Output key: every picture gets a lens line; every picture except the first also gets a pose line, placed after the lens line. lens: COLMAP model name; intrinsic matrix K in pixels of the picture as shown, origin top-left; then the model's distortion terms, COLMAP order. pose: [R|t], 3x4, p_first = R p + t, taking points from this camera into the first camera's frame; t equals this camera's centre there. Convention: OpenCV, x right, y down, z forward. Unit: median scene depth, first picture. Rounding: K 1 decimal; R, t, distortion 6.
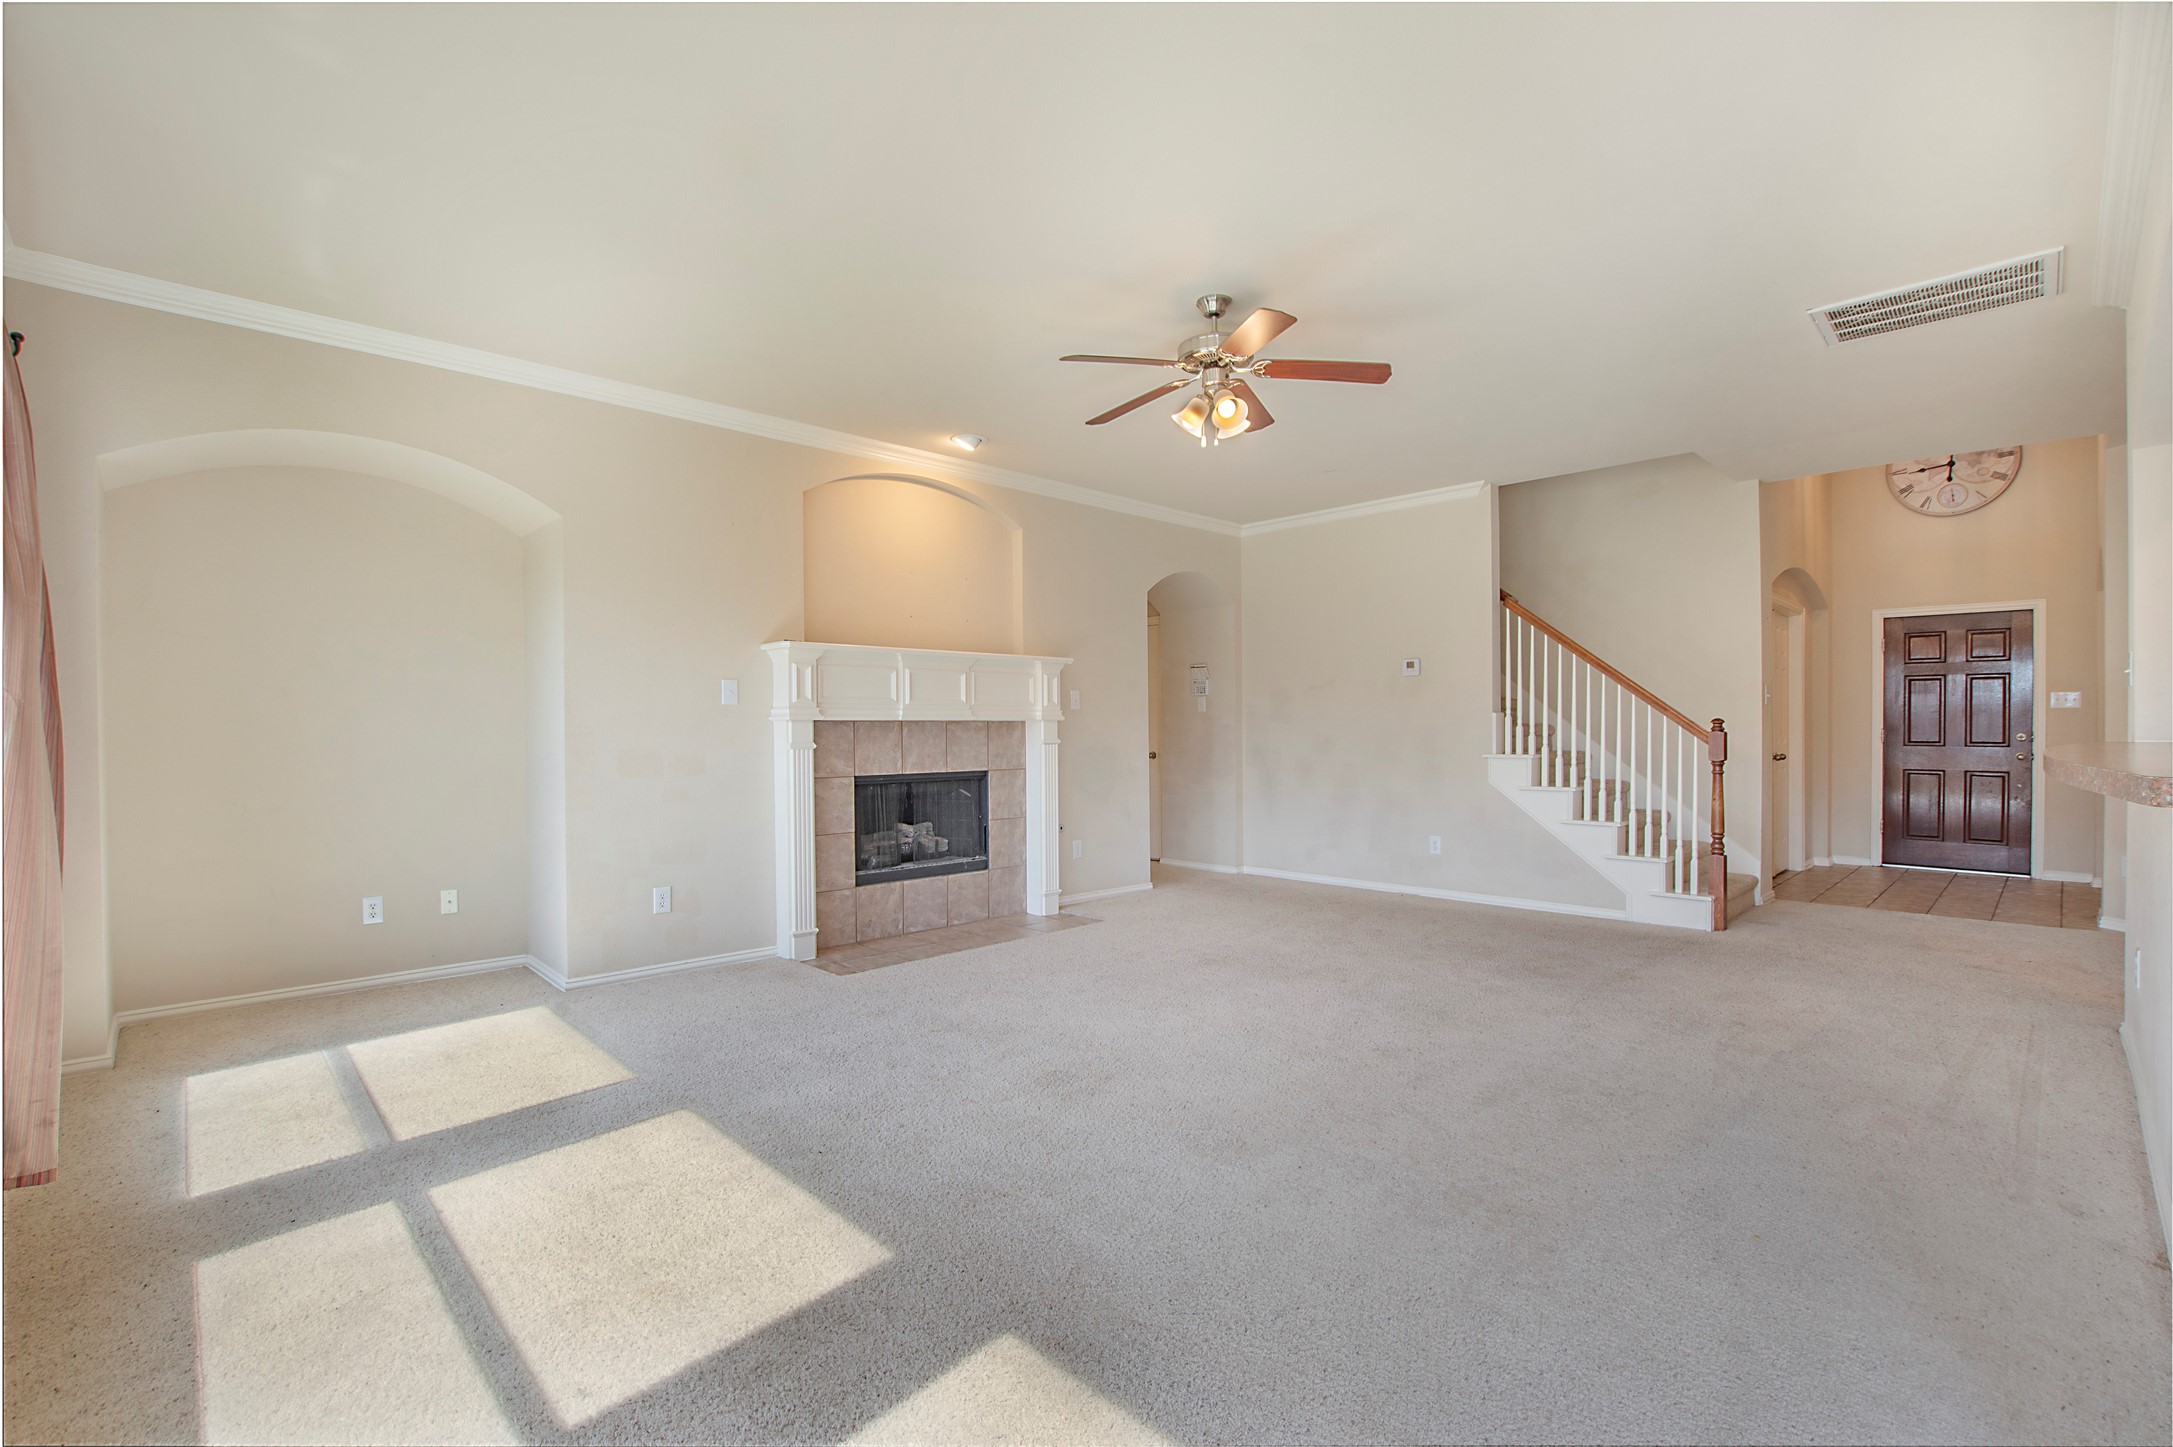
lens RADIAL K [[982.5, 0, 1089.1], [0, 982.5, 725.6], [0, 0, 1]] dist [-0.033400, 0.005635]
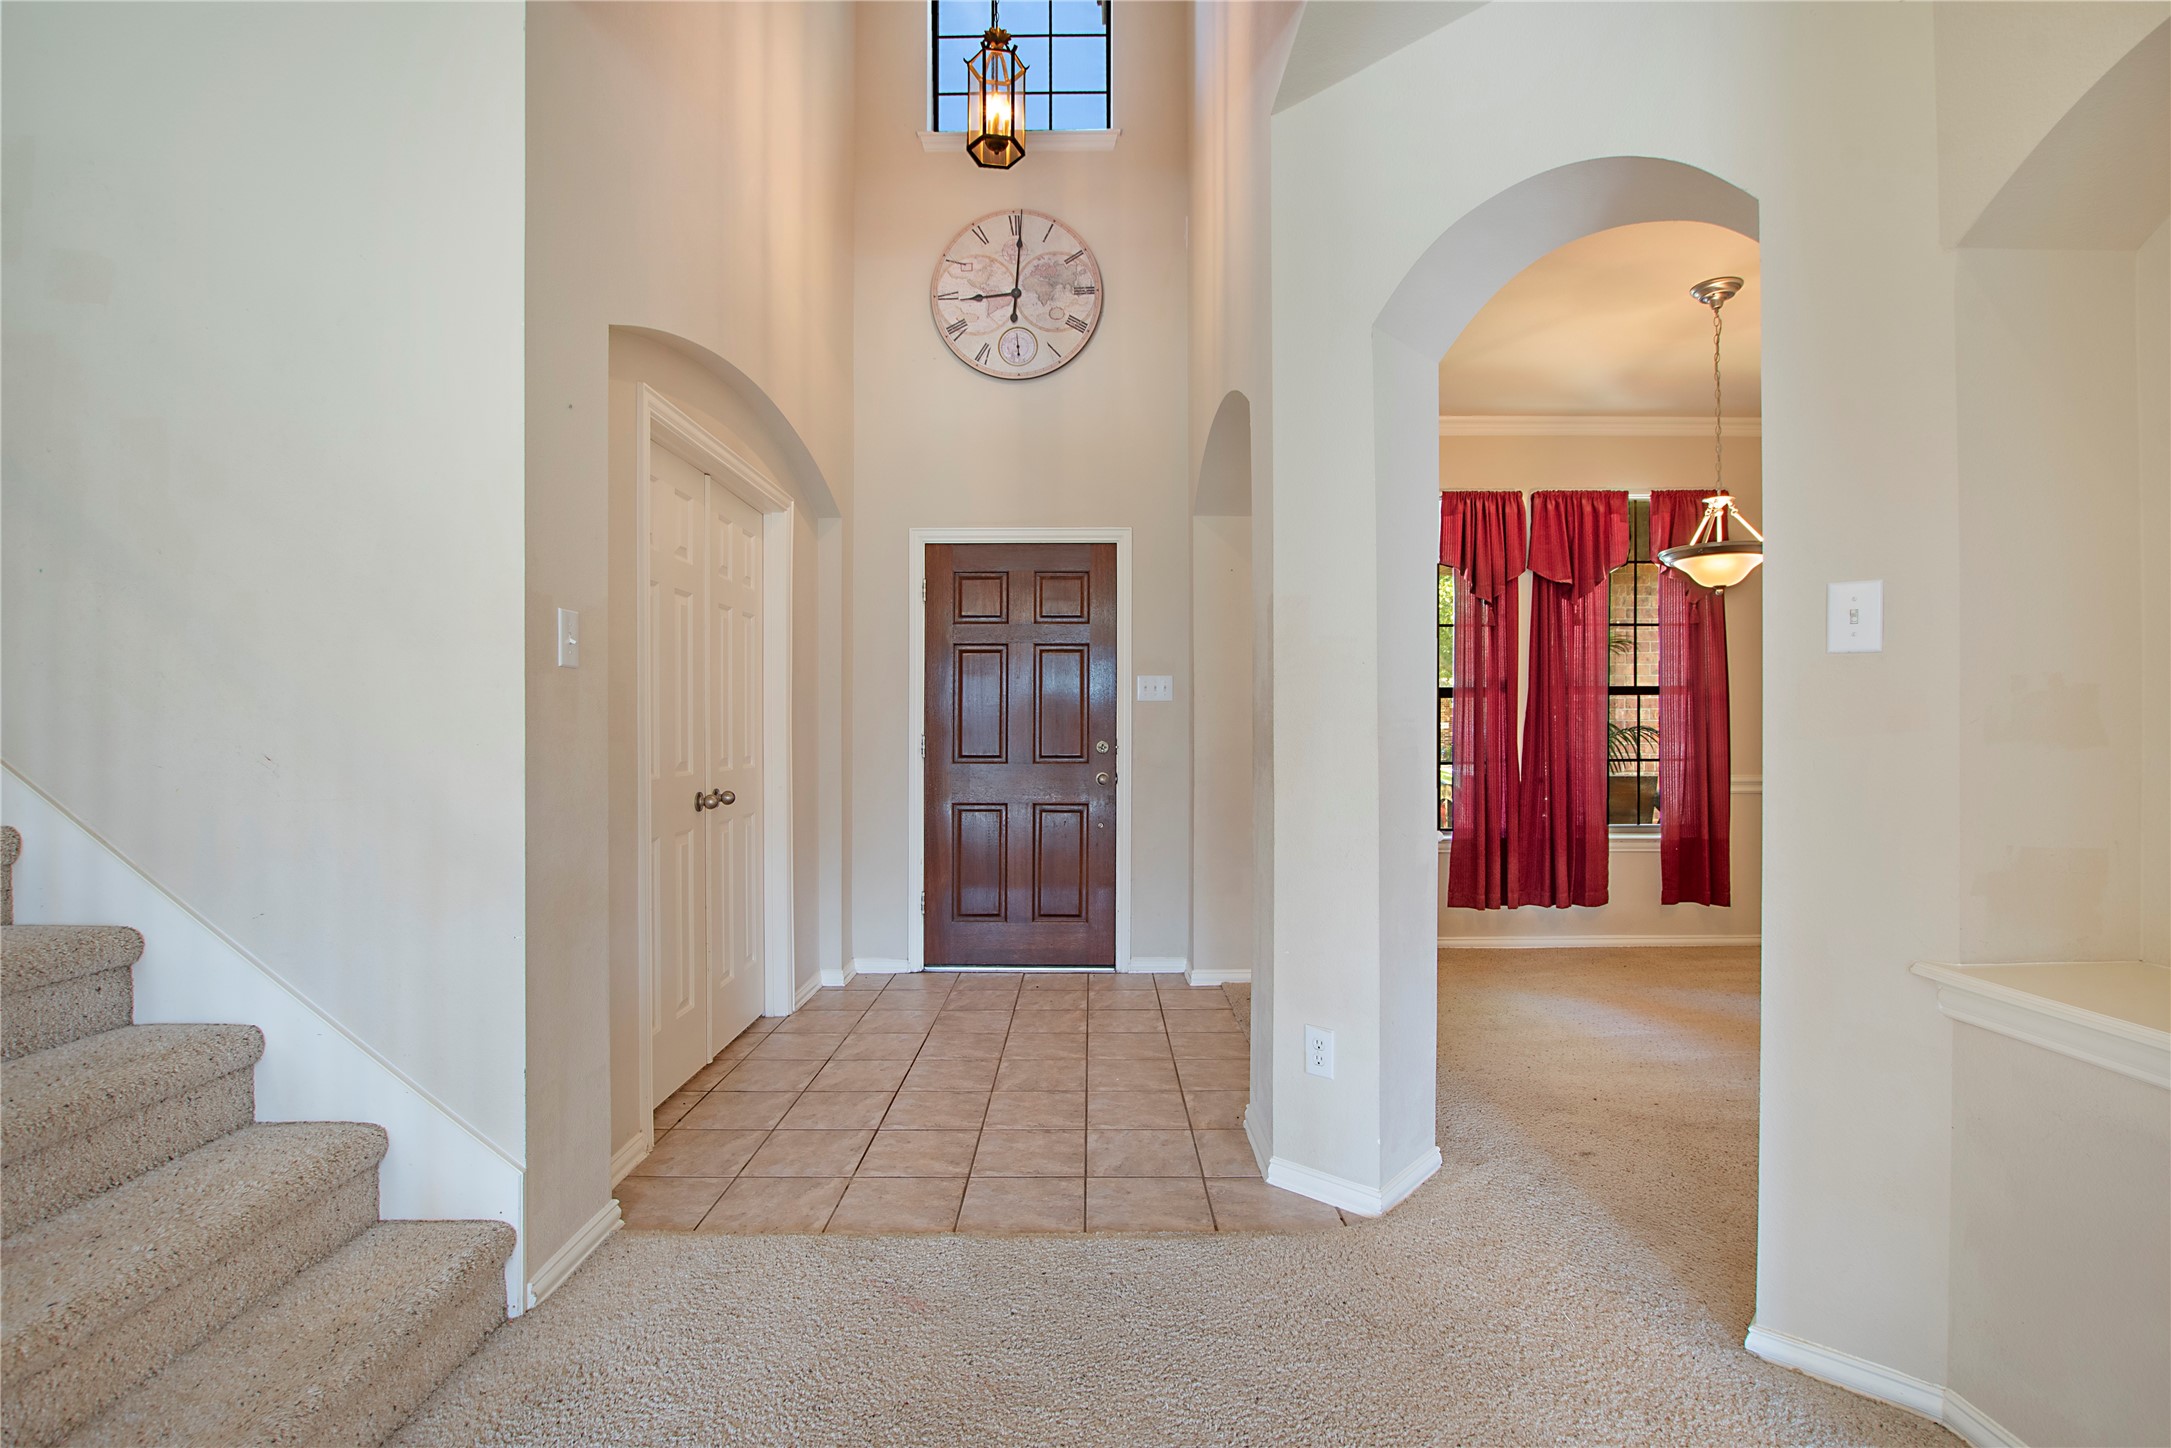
lens RADIAL K [[981.6, 0, 1093.2], [0, 981.6, 735.2], [0, 0, 1]] dist [-0.033400, 0.005635]
pose [[0.688835, 0.001349, 0.724917, 0.489707], [0.002993, 0.999984, -0.004706, 0.006858], [-0.724912, 0.005411, 0.688820, 0.544358]]
